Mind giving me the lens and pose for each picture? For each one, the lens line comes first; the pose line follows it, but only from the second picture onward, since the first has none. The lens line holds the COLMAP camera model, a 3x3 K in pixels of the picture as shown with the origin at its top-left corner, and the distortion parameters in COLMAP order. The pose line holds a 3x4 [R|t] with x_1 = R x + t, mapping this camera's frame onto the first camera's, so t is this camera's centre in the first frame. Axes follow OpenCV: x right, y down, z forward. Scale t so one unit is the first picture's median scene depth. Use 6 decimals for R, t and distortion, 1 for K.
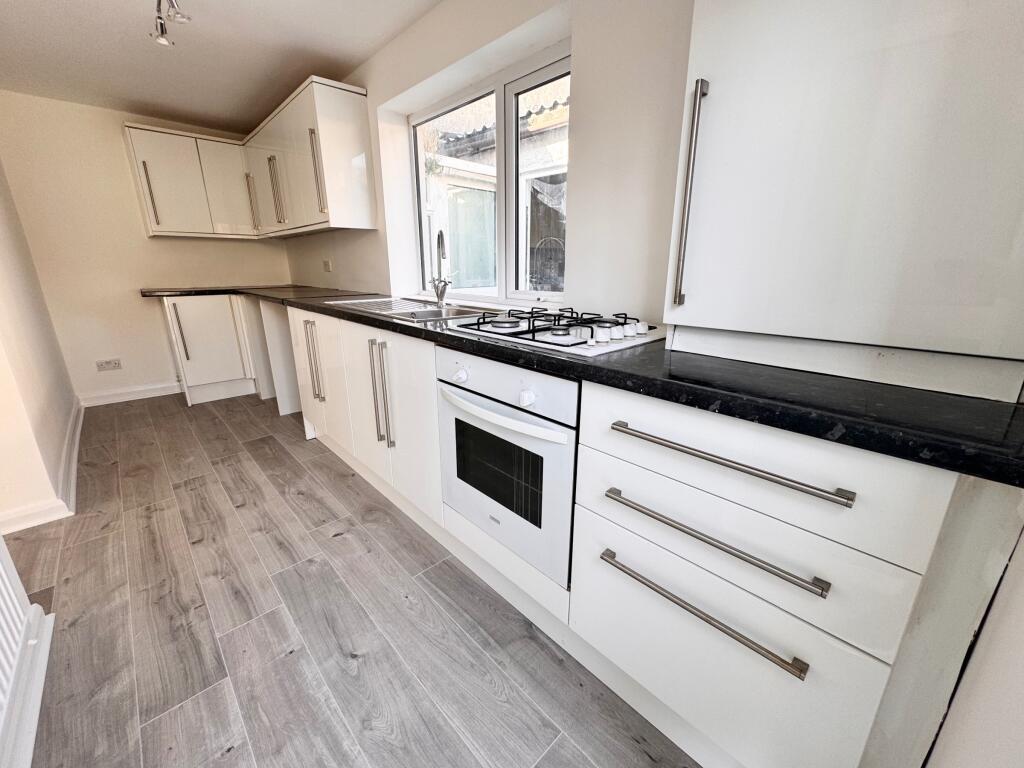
lens RADIAL K [[403.7, 0, 517.7], [0, 403.7, 383.6], [0, 0, 1]] dist [-0.000795, -0.000248]
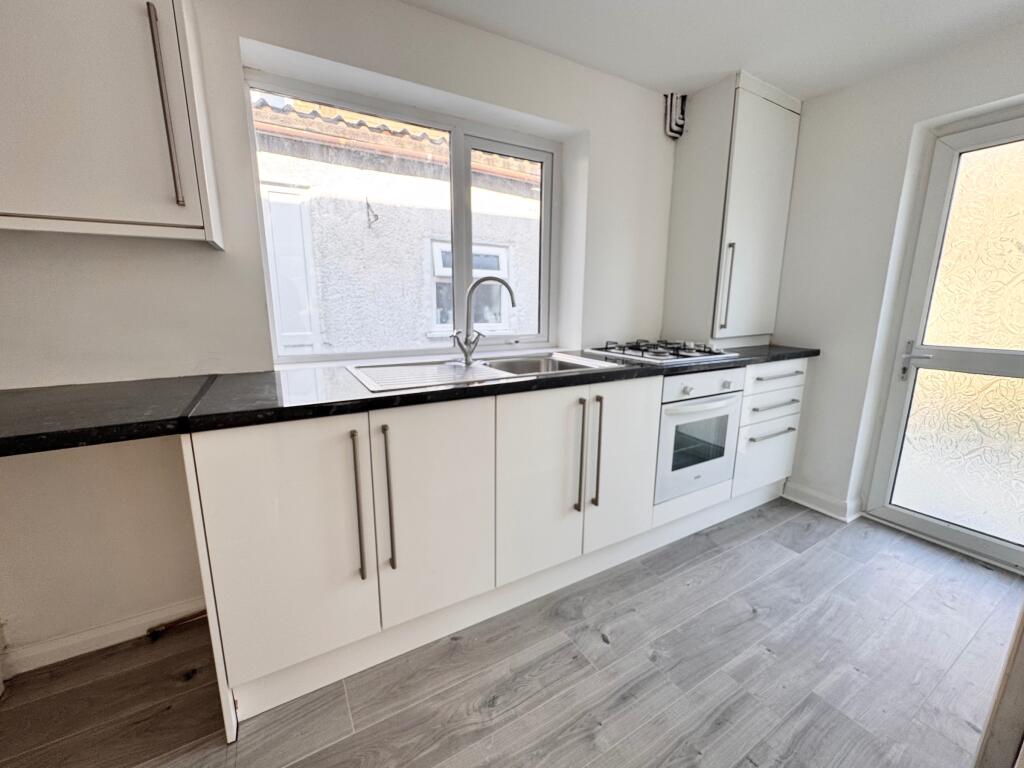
lens RADIAL K [[403.7, 0, 517.1], [0, 403.7, 383.9], [0, 0, 1]] dist [-0.000795, -0.000248]
pose [[0.242376, -0.195030, 0.950377, -1.519382], [0.265952, 0.955418, 0.128238, -0.356984], [-0.933018, 0.221673, 0.283439, 1.065523]]
